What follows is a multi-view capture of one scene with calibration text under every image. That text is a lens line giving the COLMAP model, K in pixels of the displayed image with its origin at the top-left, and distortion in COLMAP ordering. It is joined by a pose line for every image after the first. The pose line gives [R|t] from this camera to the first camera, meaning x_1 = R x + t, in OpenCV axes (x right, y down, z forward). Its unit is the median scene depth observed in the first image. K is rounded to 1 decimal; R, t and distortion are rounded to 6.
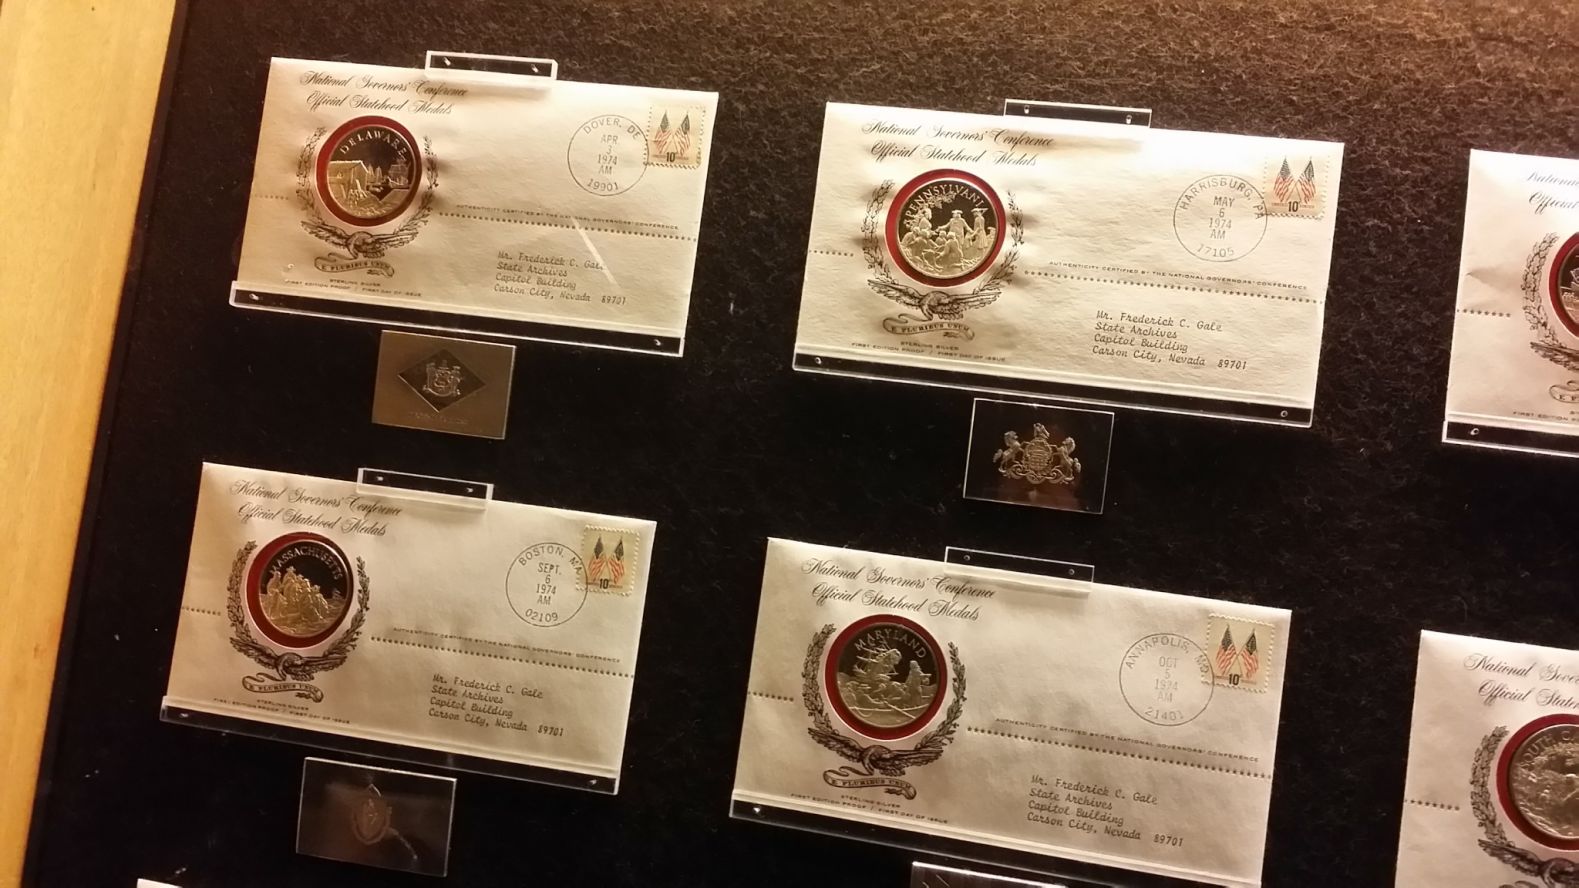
lens RADIAL K [[1509.3, 0, 782.8], [0, 1509.3, 455.1], [0, 0, 1]] dist [0.020599, 0.000000]
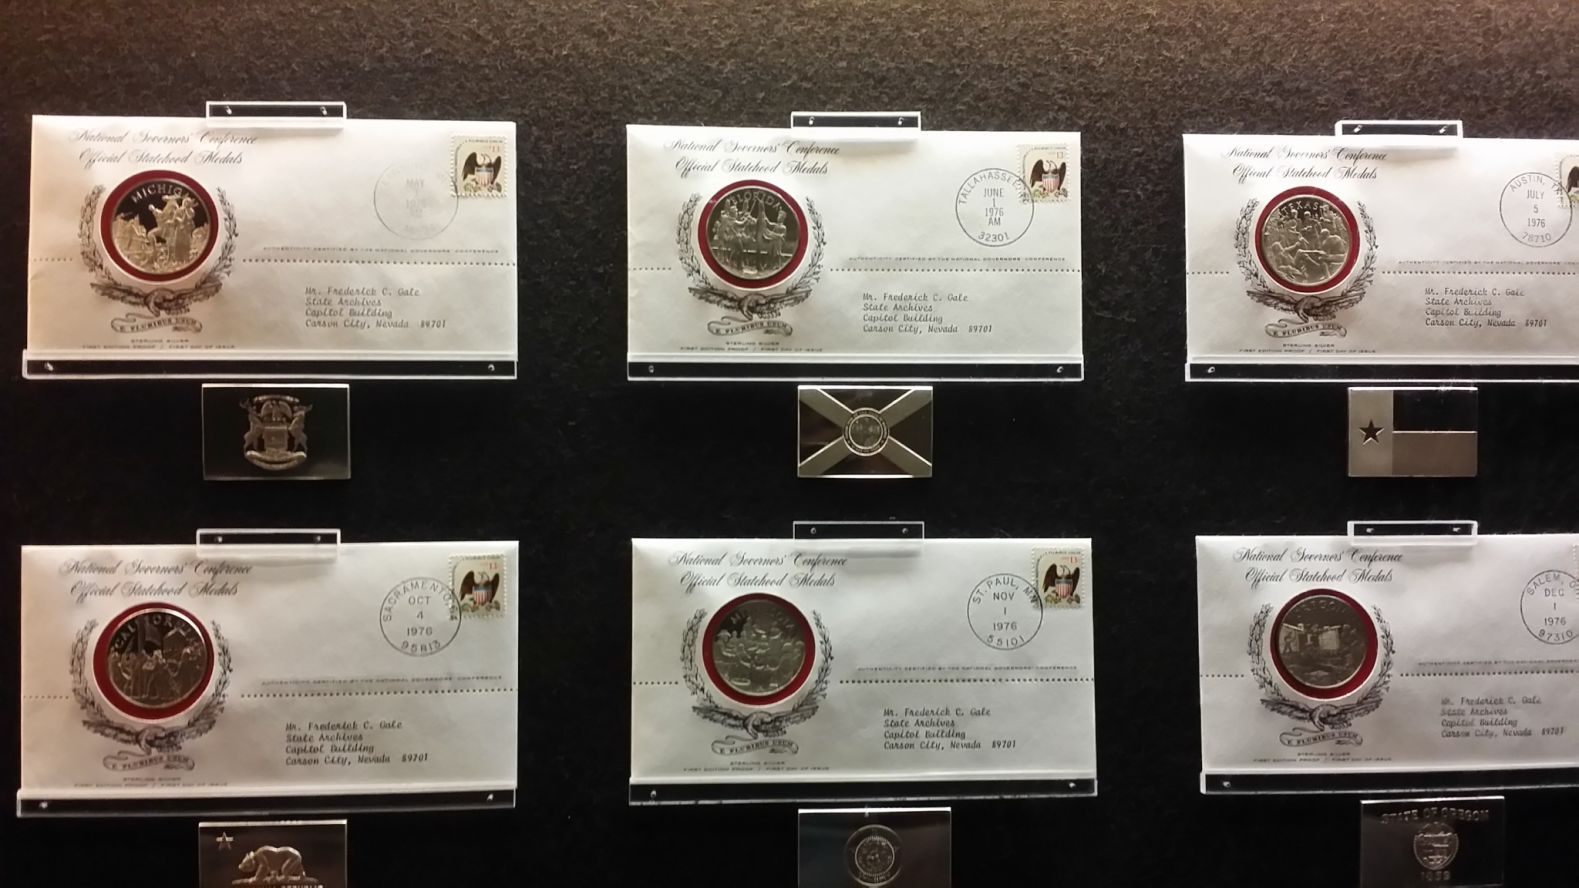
lens RADIAL K [[1383.9, 0, 799.1], [0, 1383.9, 469.4], [0, 0, 1]] dist [0.042906, -0.103360]
pose [[0.959977, -0.128453, 0.248887, -0.131890], [0.122787, 0.991697, 0.038226, -0.016492], [-0.251731, -0.006136, 0.967778, 0.023772]]
